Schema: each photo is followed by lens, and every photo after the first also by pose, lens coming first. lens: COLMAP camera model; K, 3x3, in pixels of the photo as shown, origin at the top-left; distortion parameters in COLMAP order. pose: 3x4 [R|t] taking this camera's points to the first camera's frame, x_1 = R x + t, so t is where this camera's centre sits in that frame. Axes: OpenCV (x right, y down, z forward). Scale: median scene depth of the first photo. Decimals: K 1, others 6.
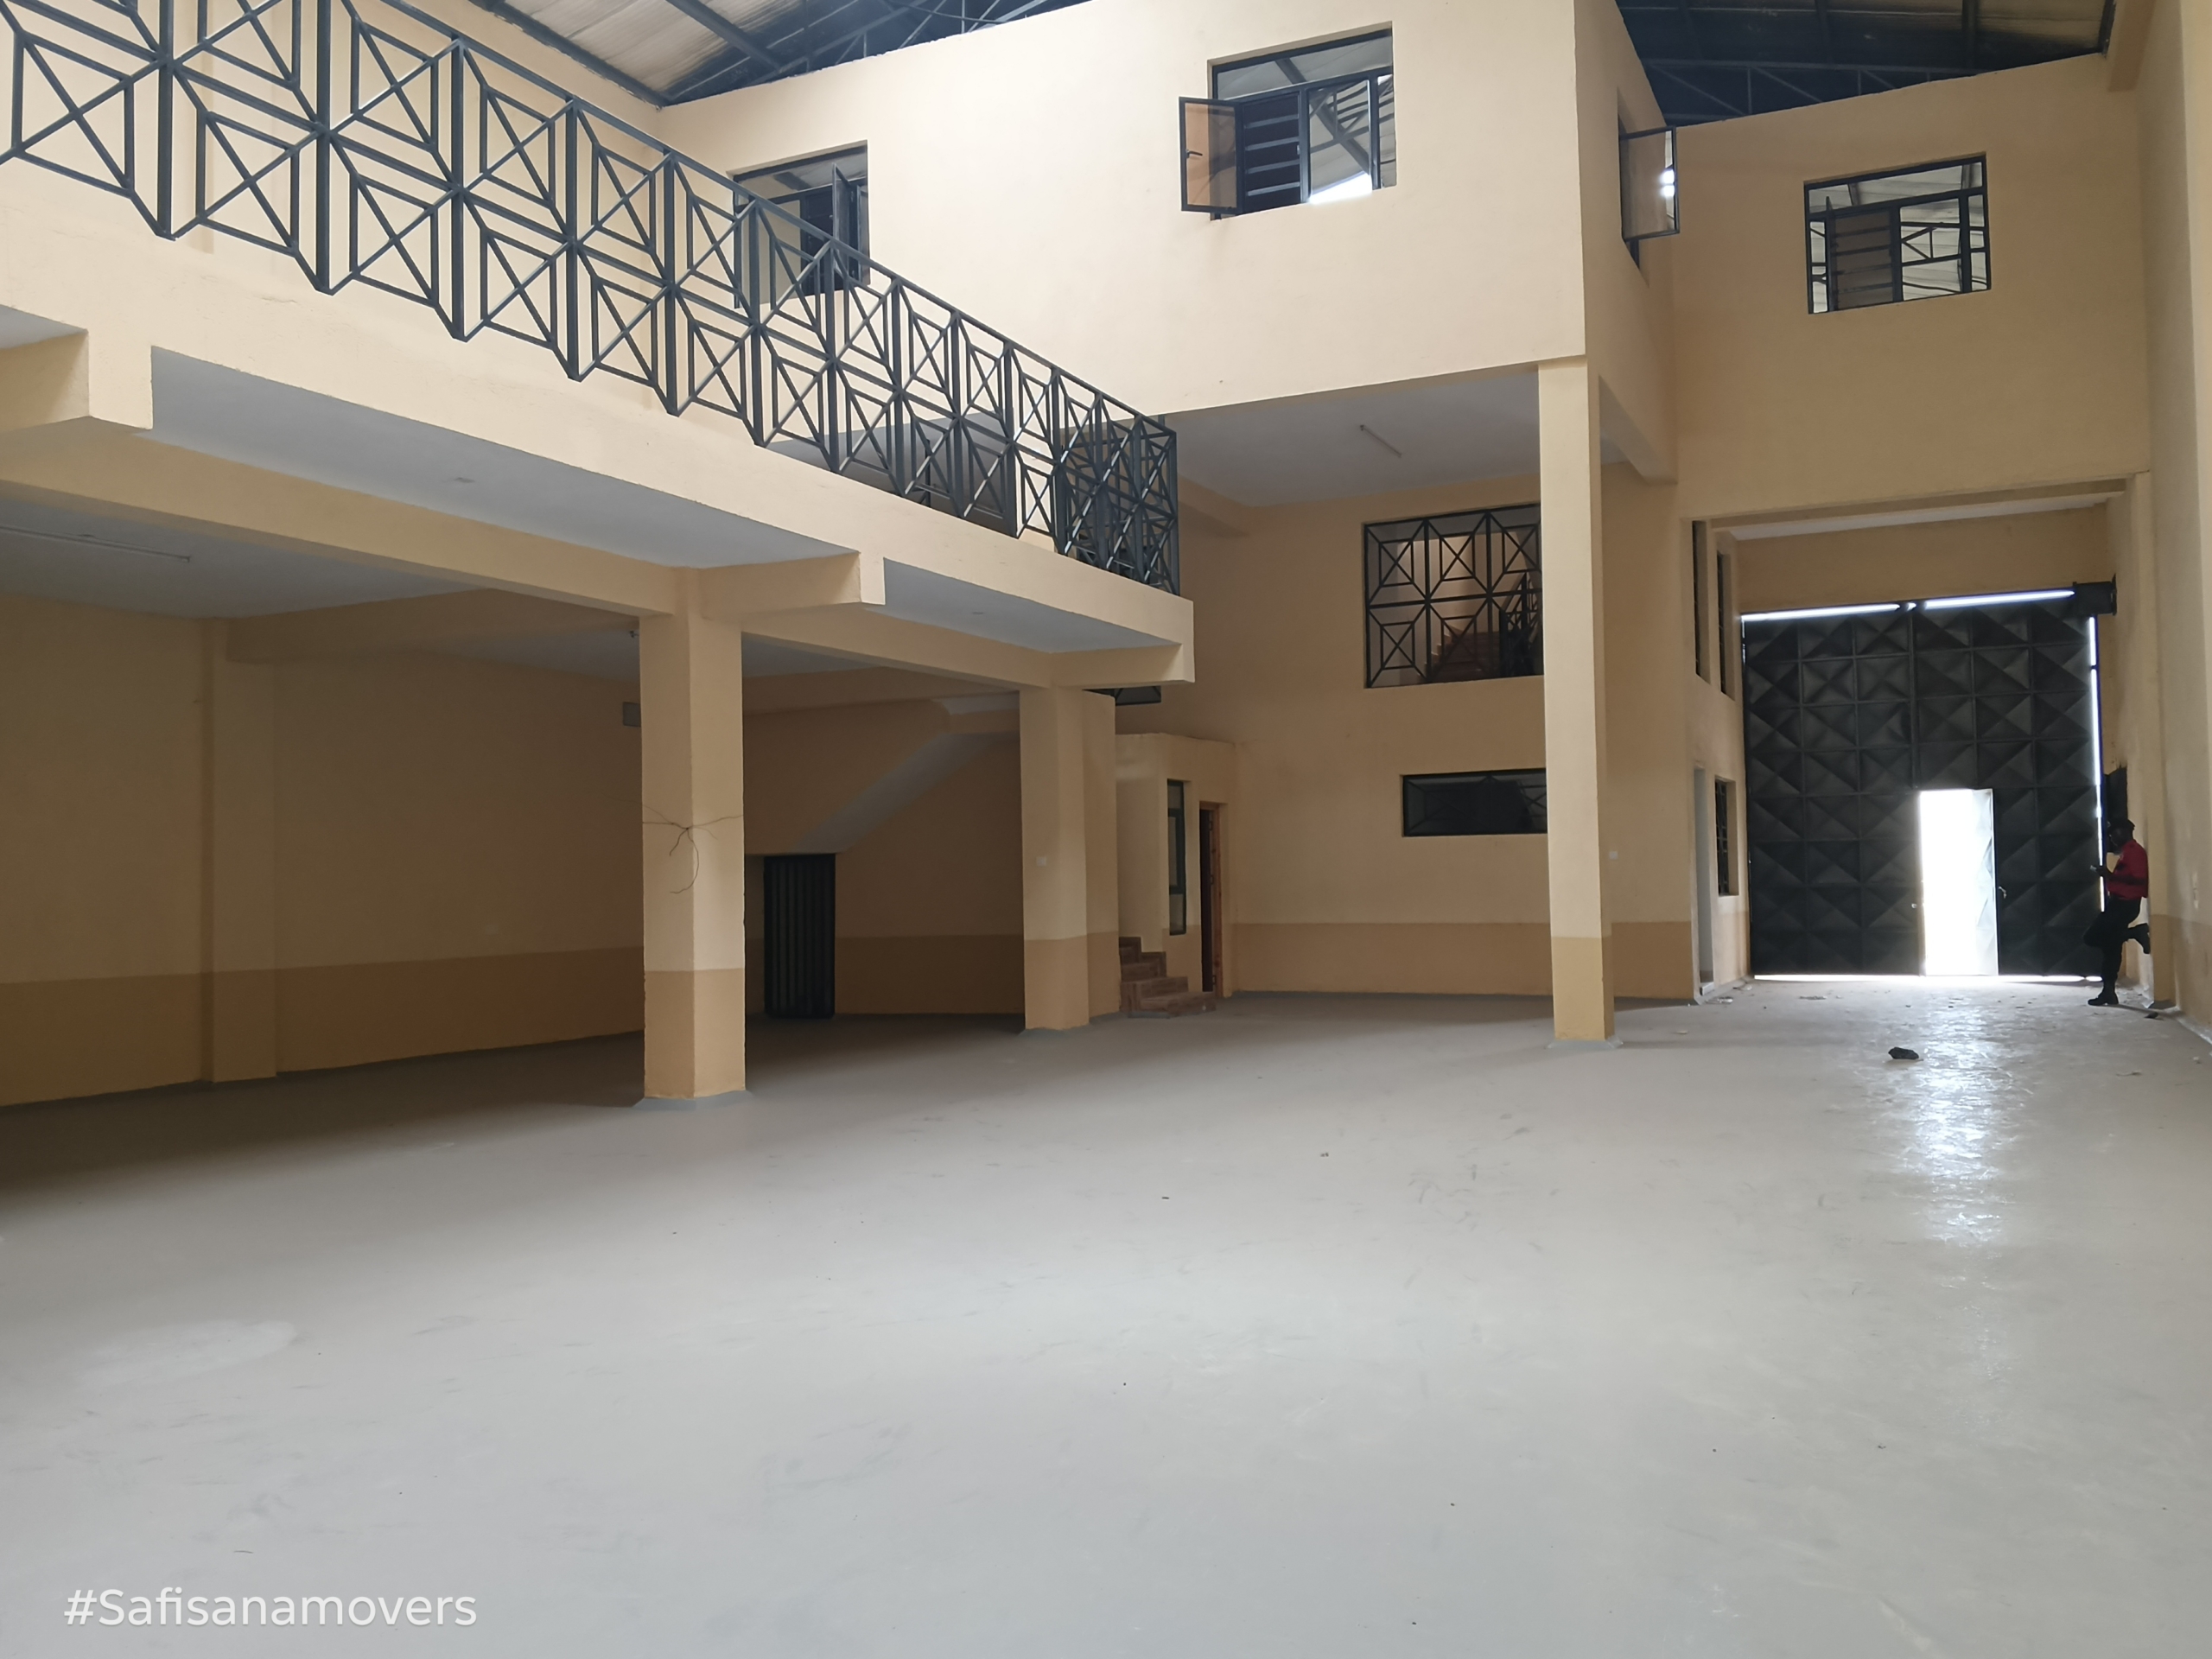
lens RADIAL K [[1796.8, 0, 1106.0], [0, 1796.8, 829.5], [0, 0, 1]] dist [0.062604, -0.104457]
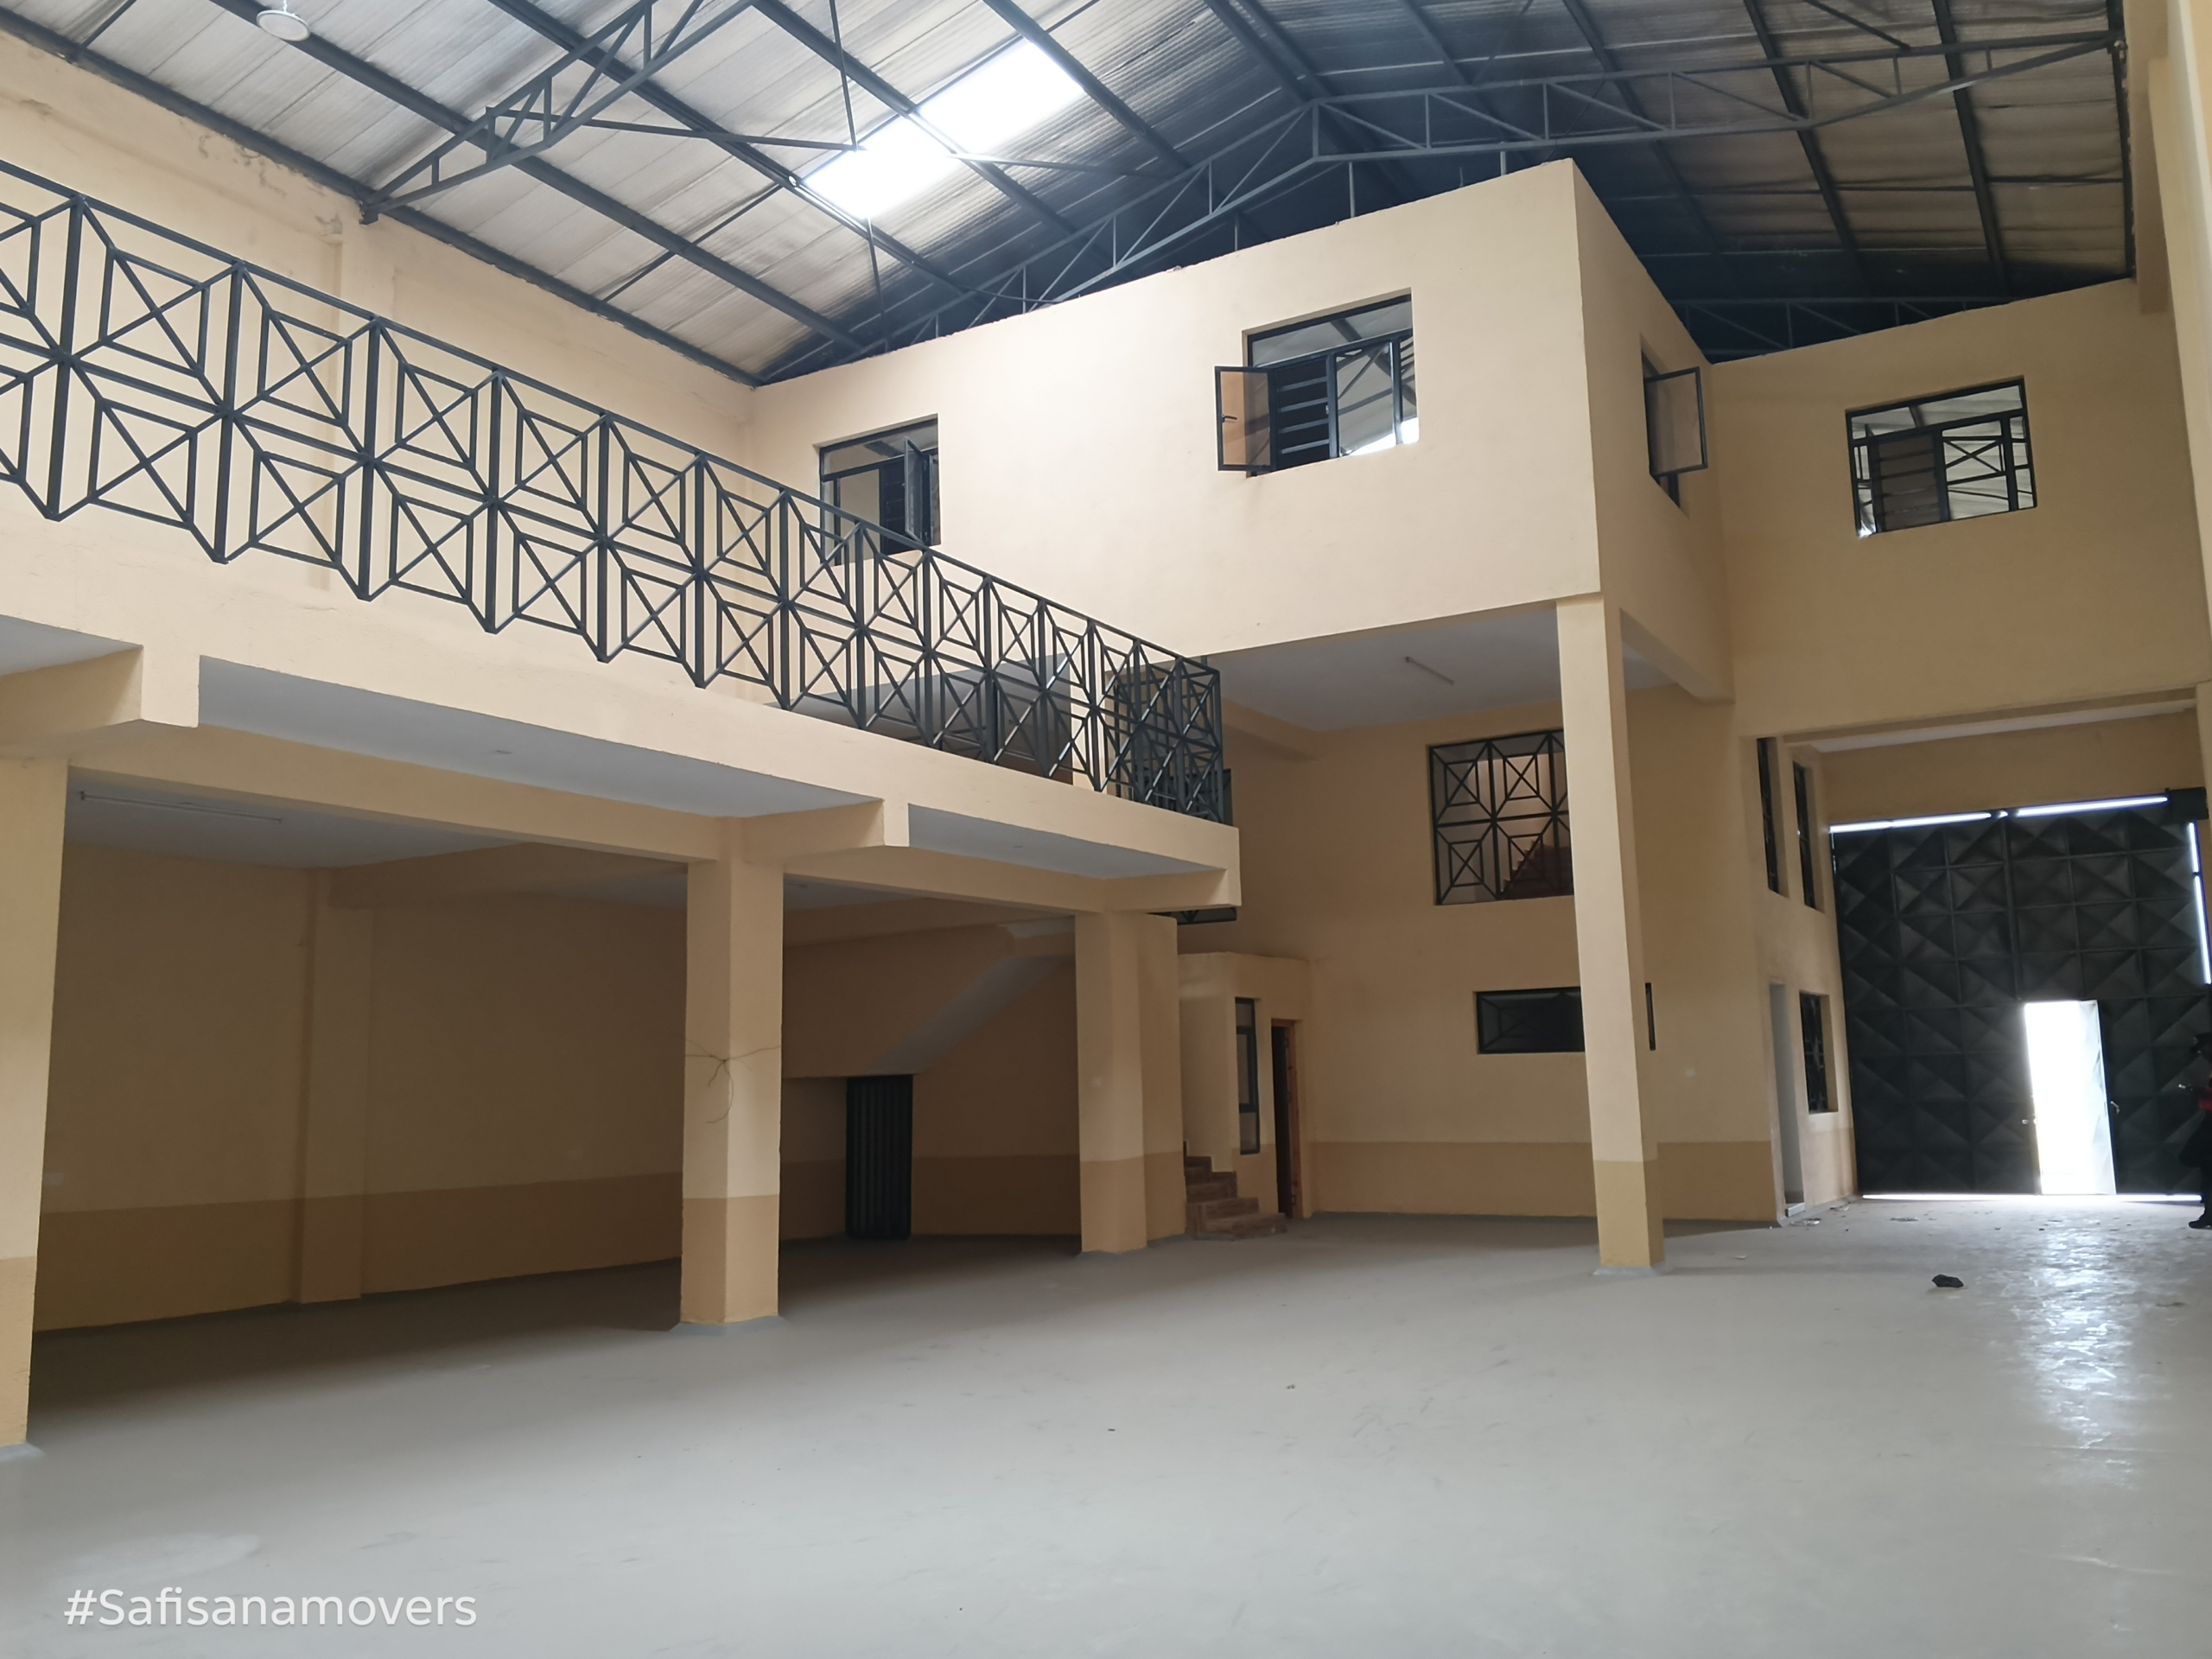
lens RADIAL K [[1816.3, 0, 1163.9], [0, 1816.3, 807.3], [0, 0, 1]] dist [0.138163, -0.292155]
pose [[0.995360, -0.019634, -0.094196, 0.102493], [0.008408, 0.992964, -0.118121, -0.014997], [0.095852, 0.116781, 0.988521, -0.046476]]
